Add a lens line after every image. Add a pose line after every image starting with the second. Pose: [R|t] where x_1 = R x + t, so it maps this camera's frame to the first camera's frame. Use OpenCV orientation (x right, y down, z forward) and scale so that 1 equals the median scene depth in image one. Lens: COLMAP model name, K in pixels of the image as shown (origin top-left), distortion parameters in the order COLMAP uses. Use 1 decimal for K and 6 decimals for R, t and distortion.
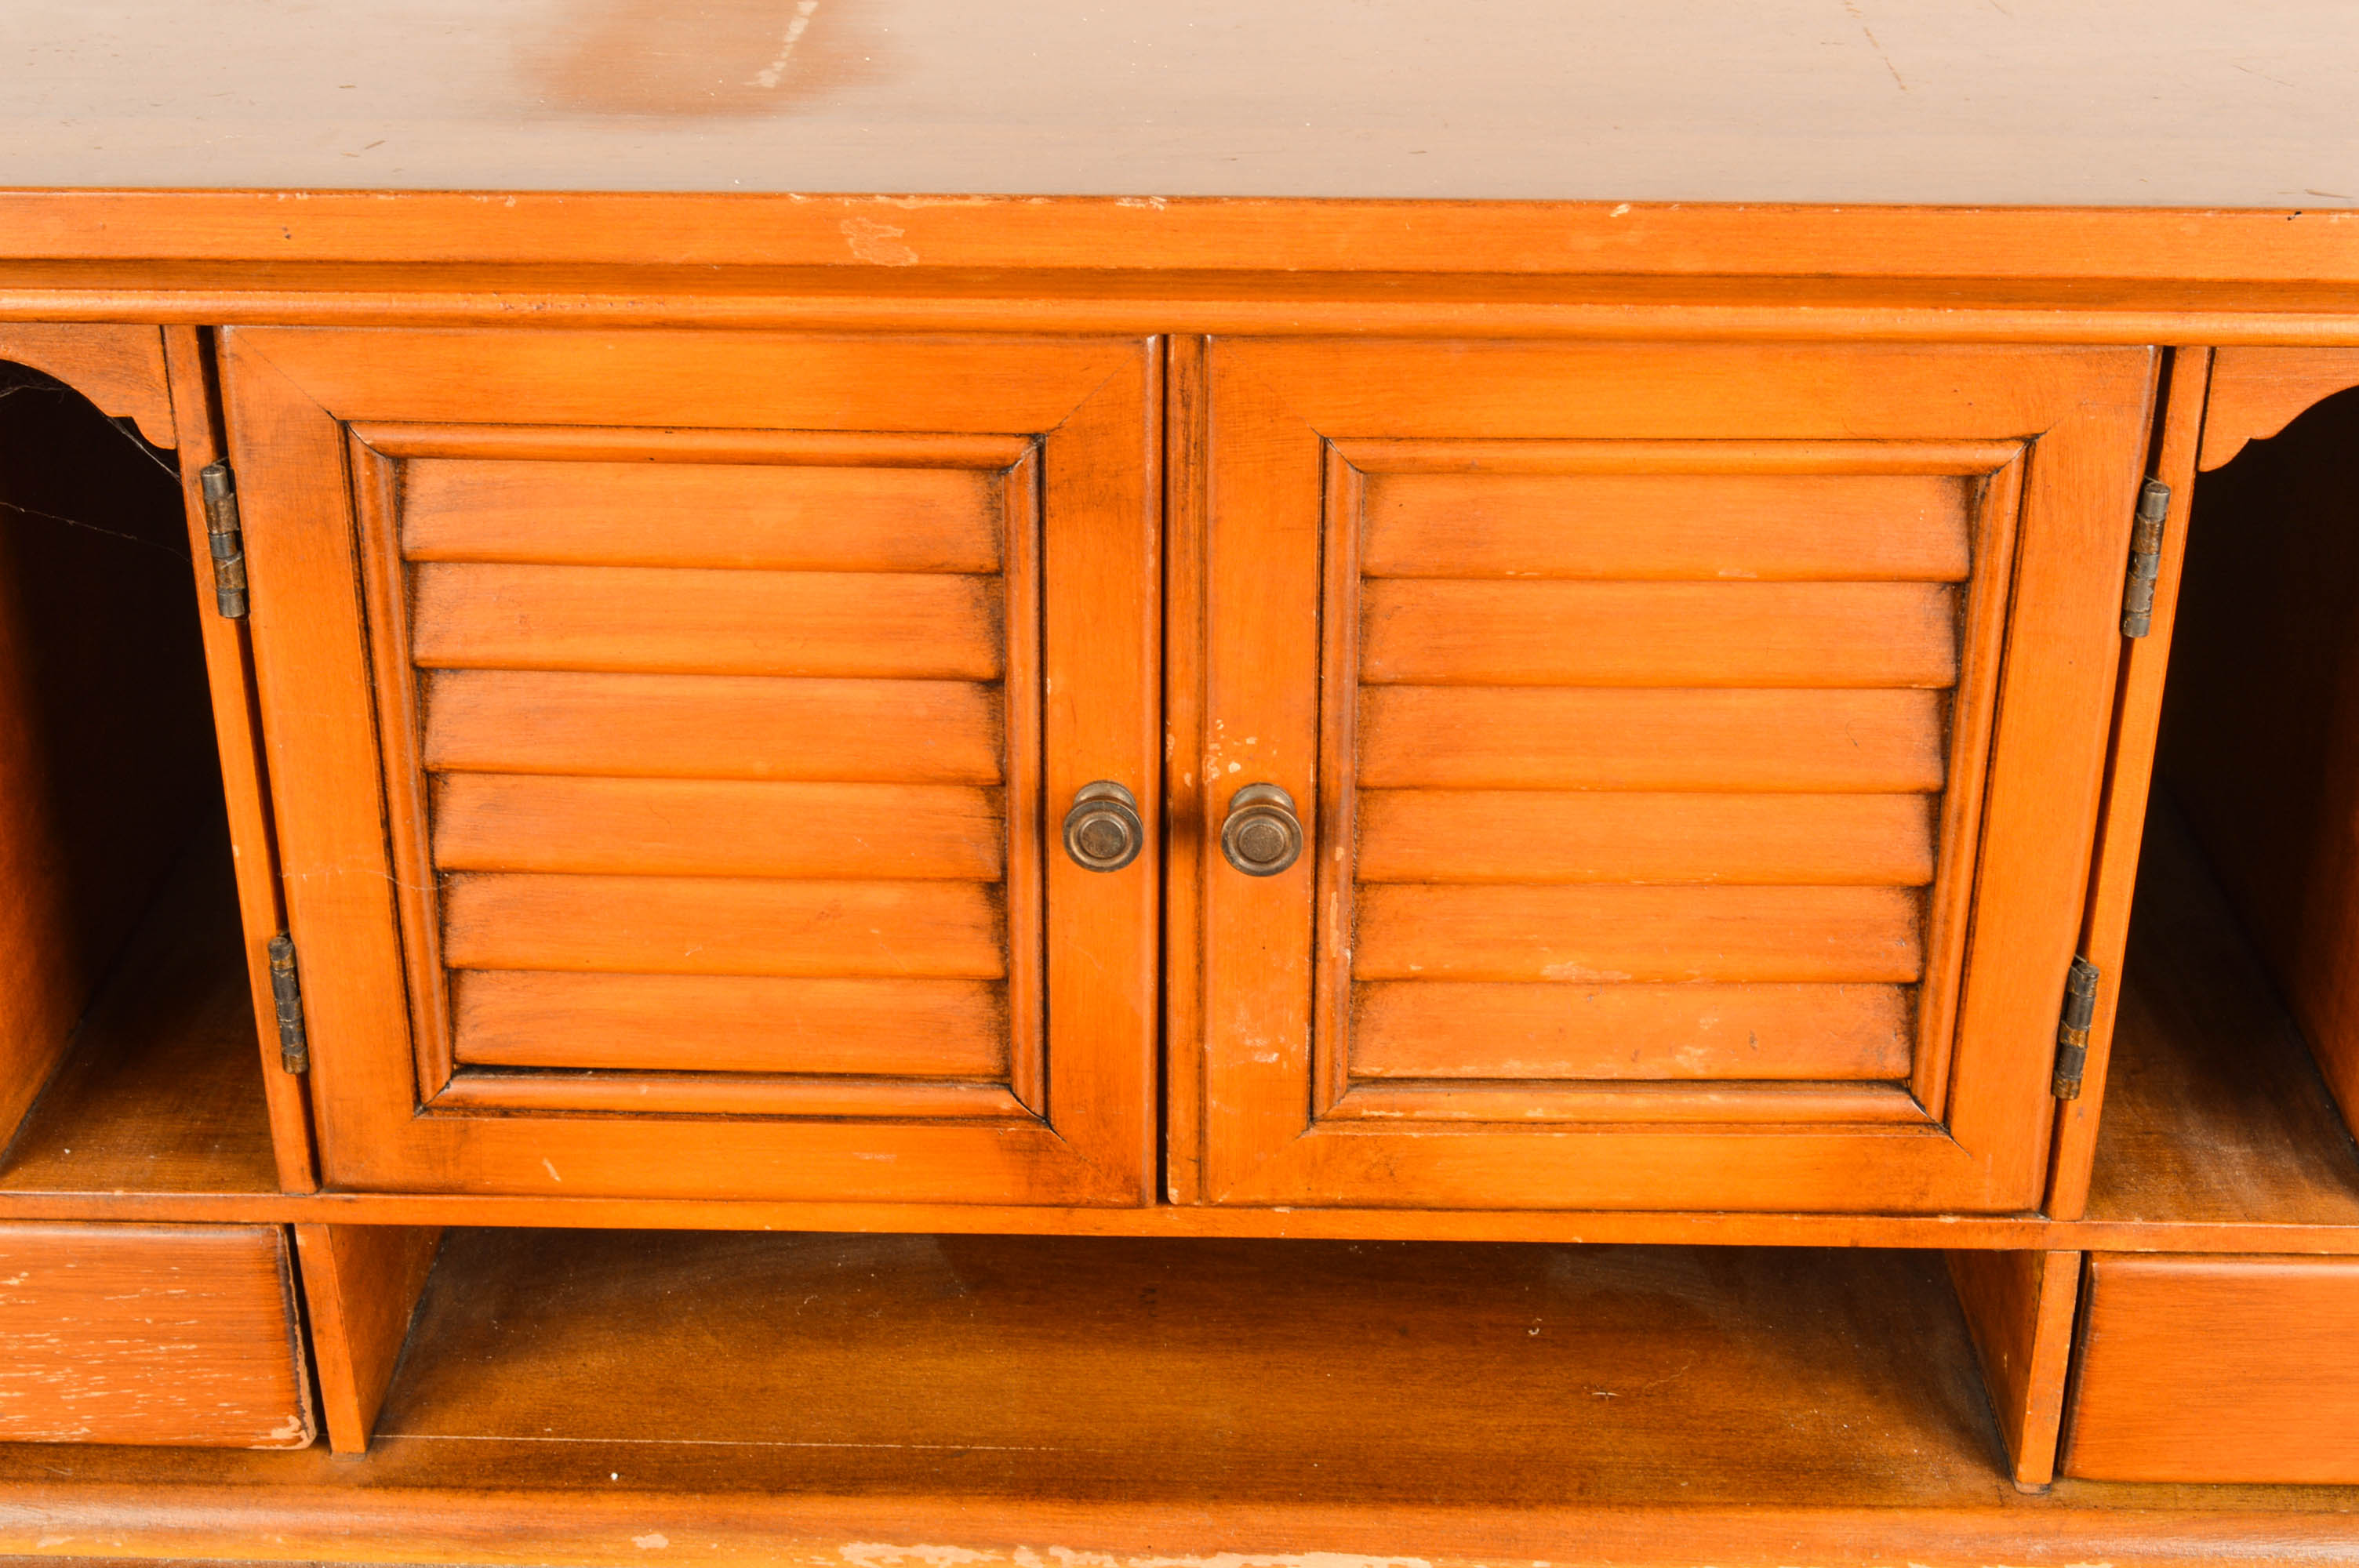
lens RADIAL K [[3346.9, 0, 1179.5], [0, 3346.9, 784.0], [0, 0, 1]] dist [-0.022469, -0.011774]
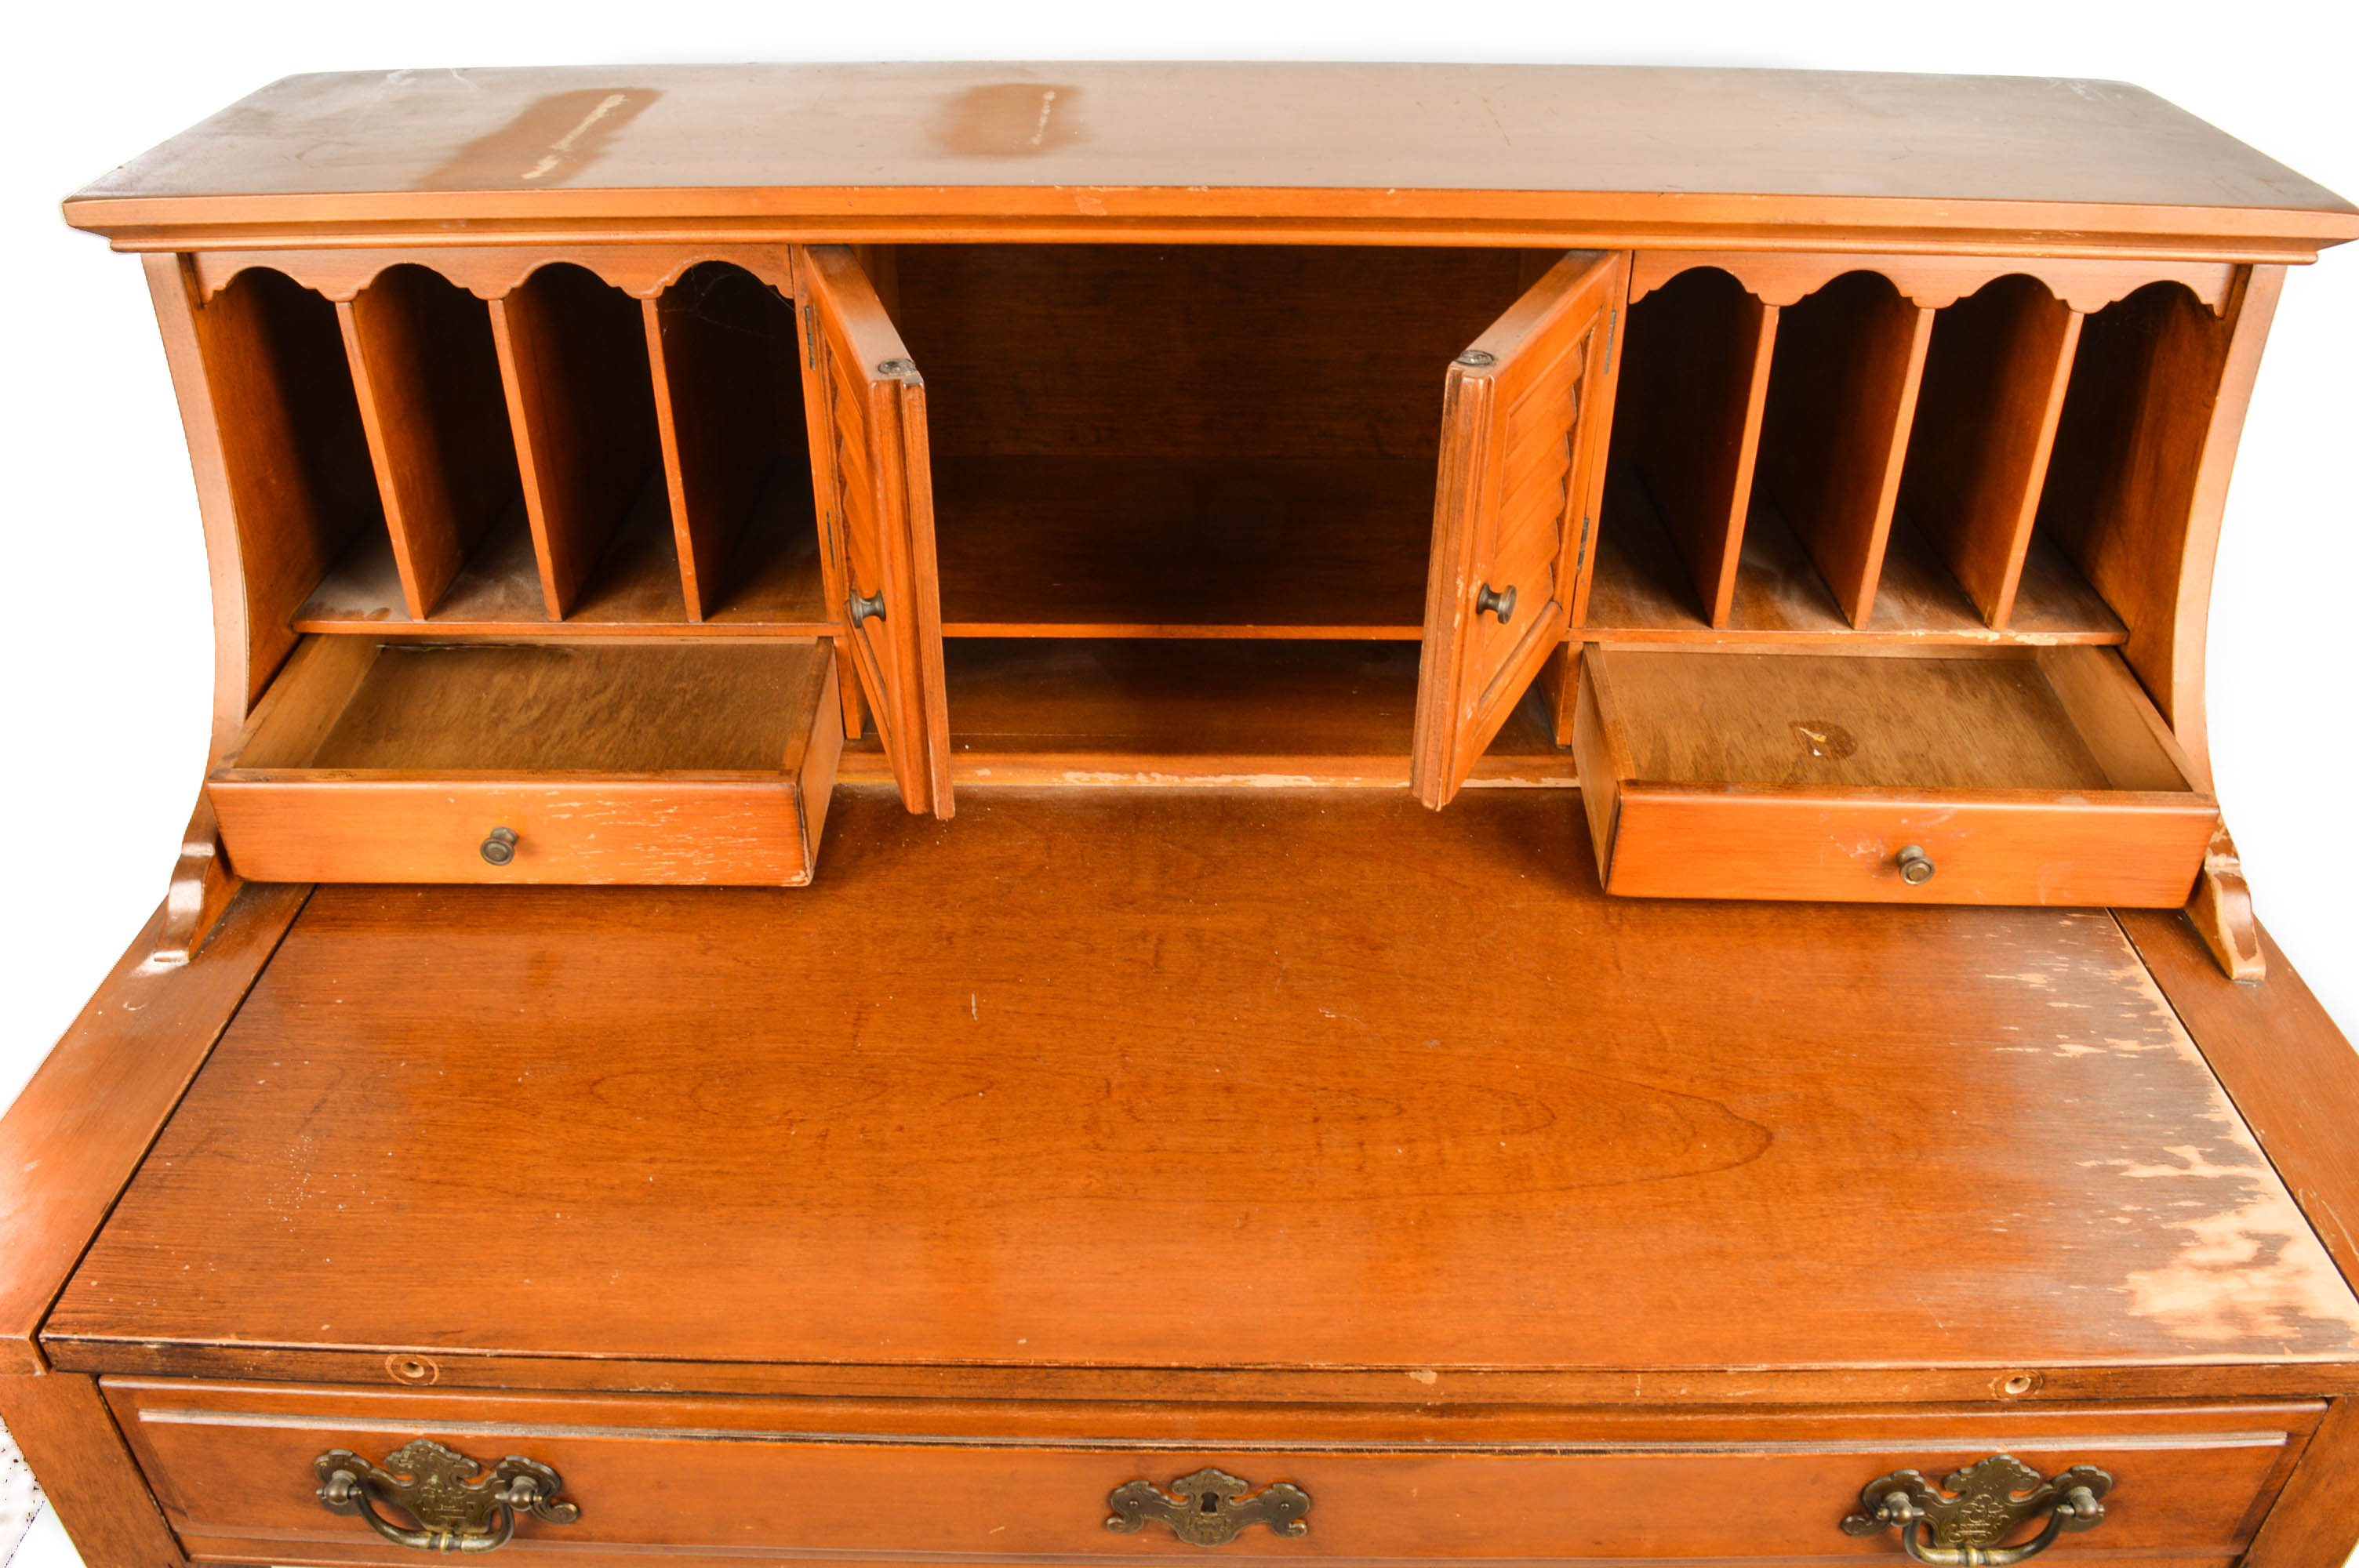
lens RADIAL K [[1870.3, 0, 1169.8], [0, 1870.3, 784.9], [0, 0, 1]] dist [-0.089150, 0.015602]
pose [[0.999936, -0.007302, 0.008678, -0.040013], [0.006270, 0.993521, 0.113480, 0.091884], [-0.009451, -0.113418, 0.993502, -0.347516]]
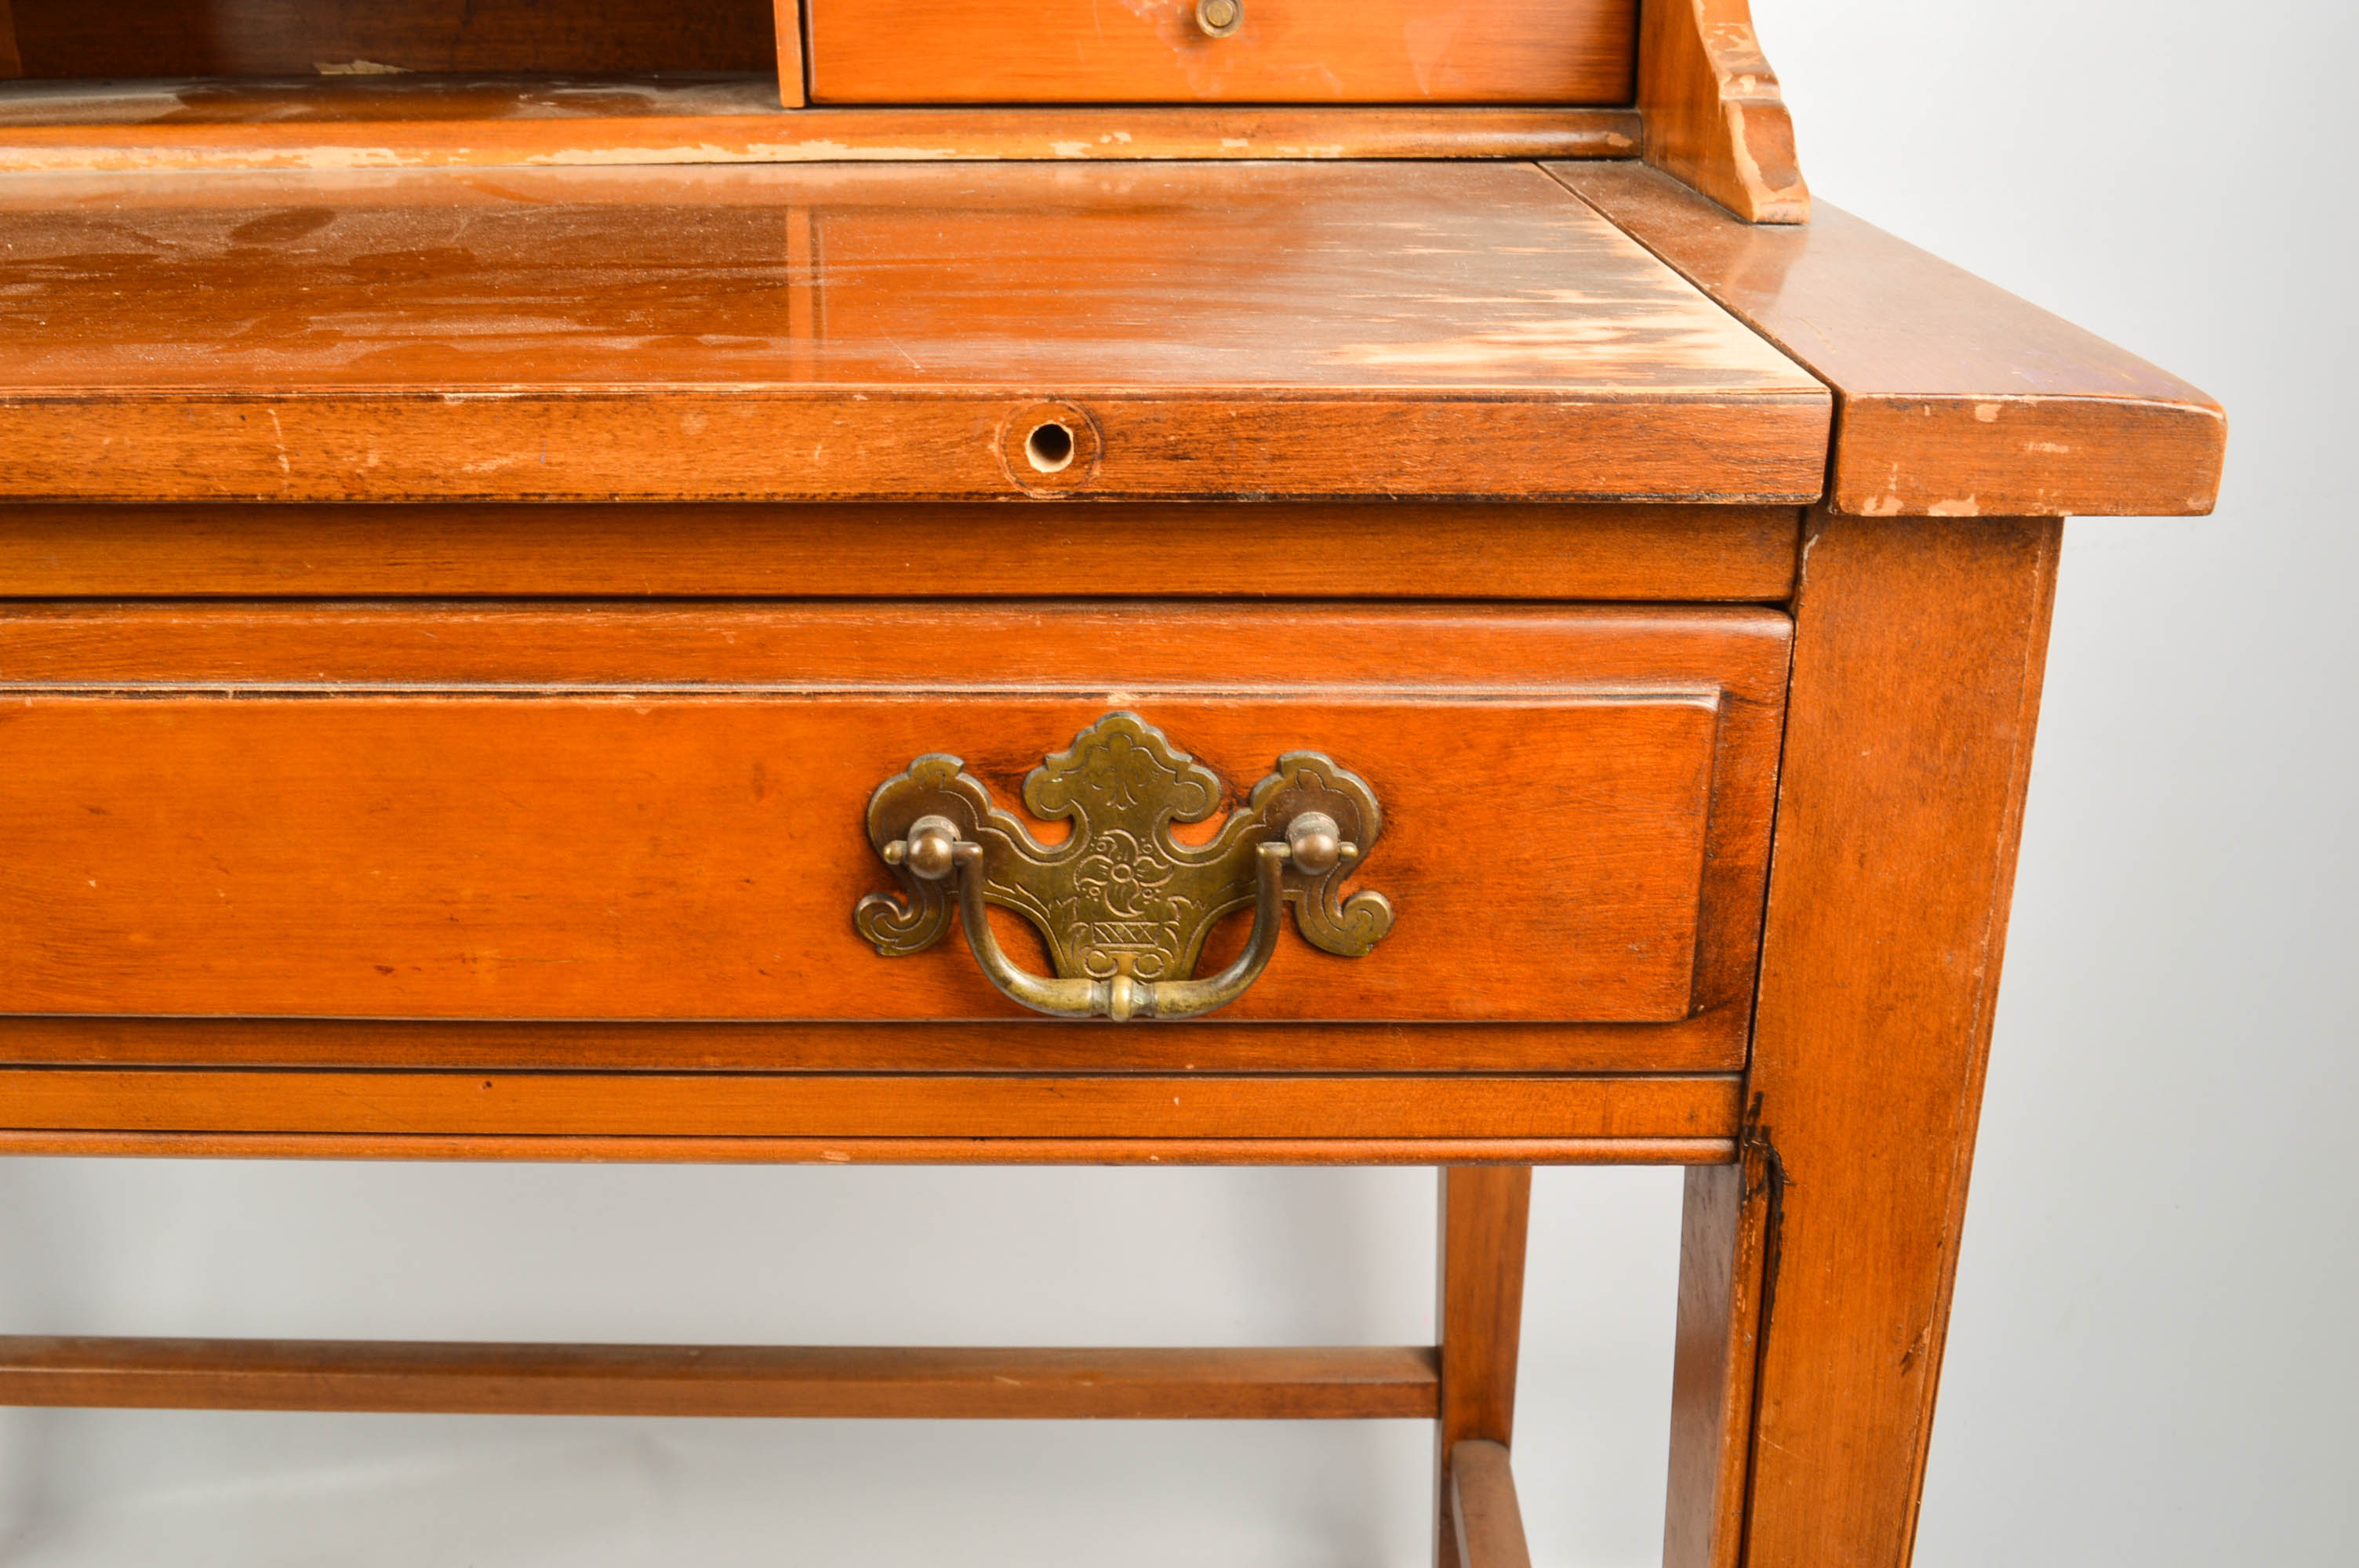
lens RADIAL K [[2282.5, 0, 1179.5], [0, 2282.5, 784.0], [0, 0, 1]] dist [-0.070850, 0.005317]
pose [[0.999772, -0.008058, 0.019792, 0.443772], [0.010029, 0.994774, -0.101611, 0.677109], [-0.018870, 0.101786, 0.994627, -0.008825]]
